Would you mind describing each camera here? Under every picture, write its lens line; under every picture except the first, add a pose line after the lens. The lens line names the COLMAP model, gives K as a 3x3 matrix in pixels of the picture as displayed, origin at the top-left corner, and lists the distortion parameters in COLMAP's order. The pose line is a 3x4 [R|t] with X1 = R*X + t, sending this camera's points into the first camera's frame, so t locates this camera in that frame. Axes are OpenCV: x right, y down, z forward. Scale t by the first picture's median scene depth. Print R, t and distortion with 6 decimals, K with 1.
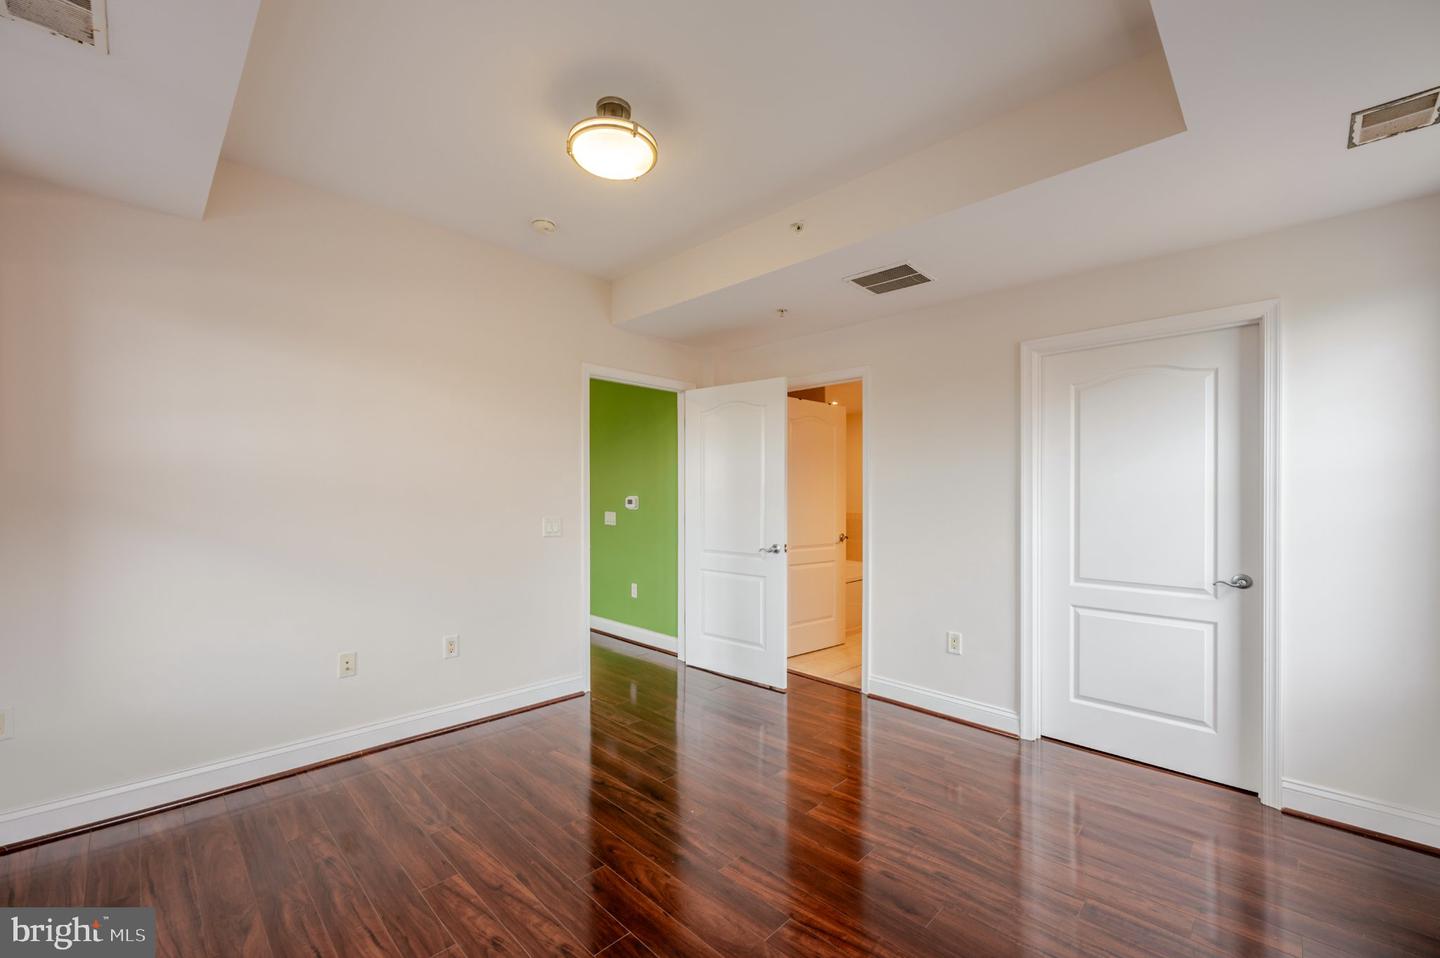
lens RADIAL K [[575.9, 0, 721.5], [0, 575.9, 498.9], [0, 0, 1]] dist [-0.001499, -0.000314]
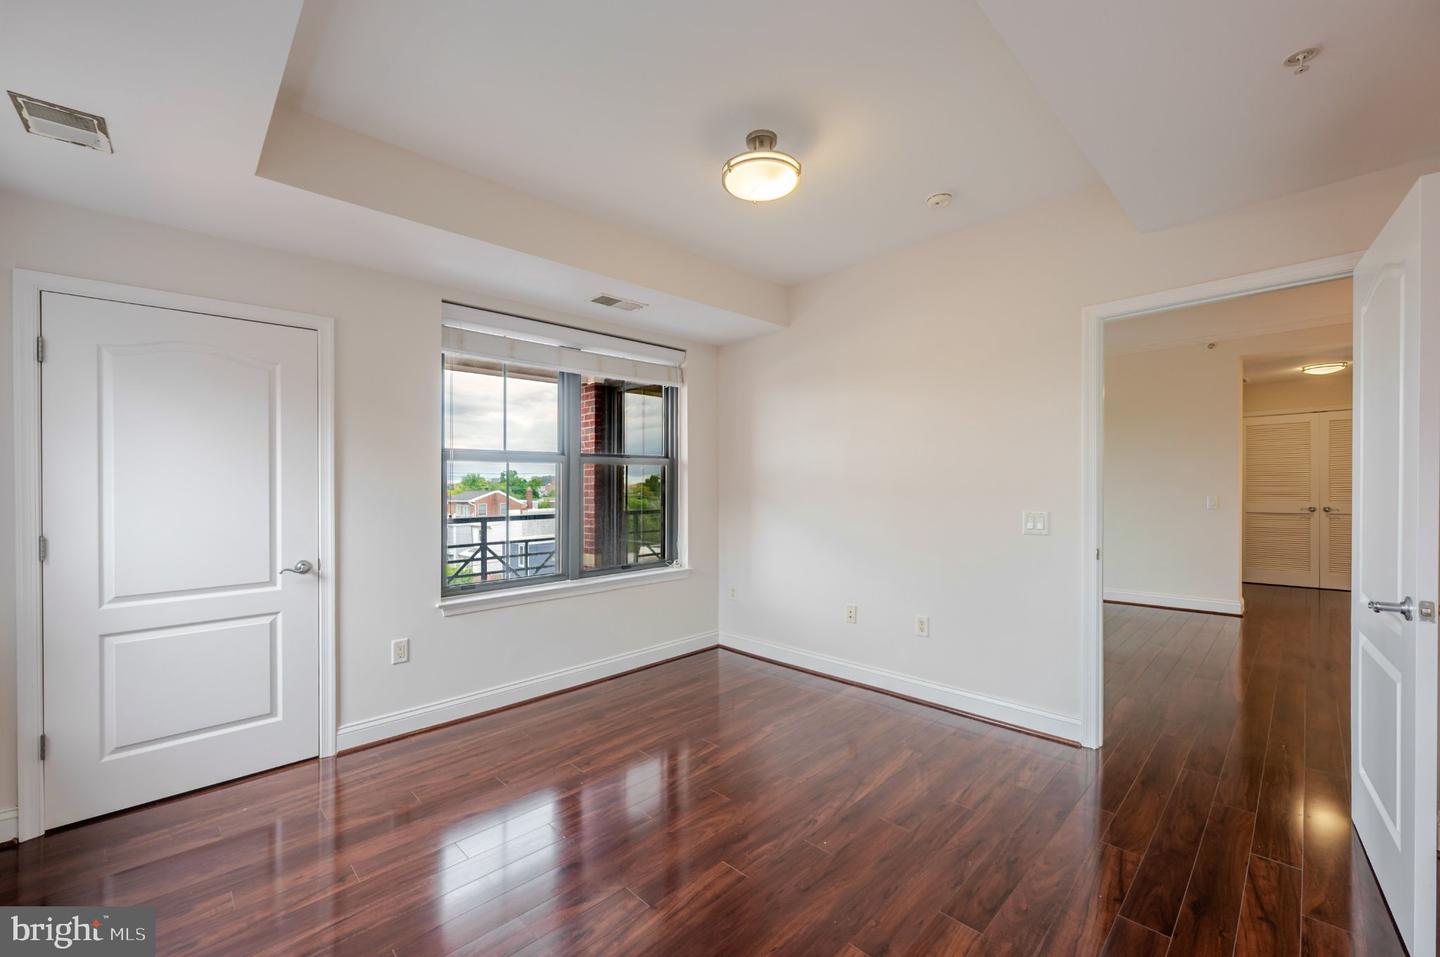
lens RADIAL K [[588.6, 0, 718.5], [0, 588.6, 486.5], [0, 0, 1]] dist [-0.000524, -0.000124]
pose [[-0.033510, -0.009142, -0.999397, 0.672284], [0.005915, 0.999939, -0.009345, 0.002225], [0.999421, -0.006225, -0.033454, 0.674789]]
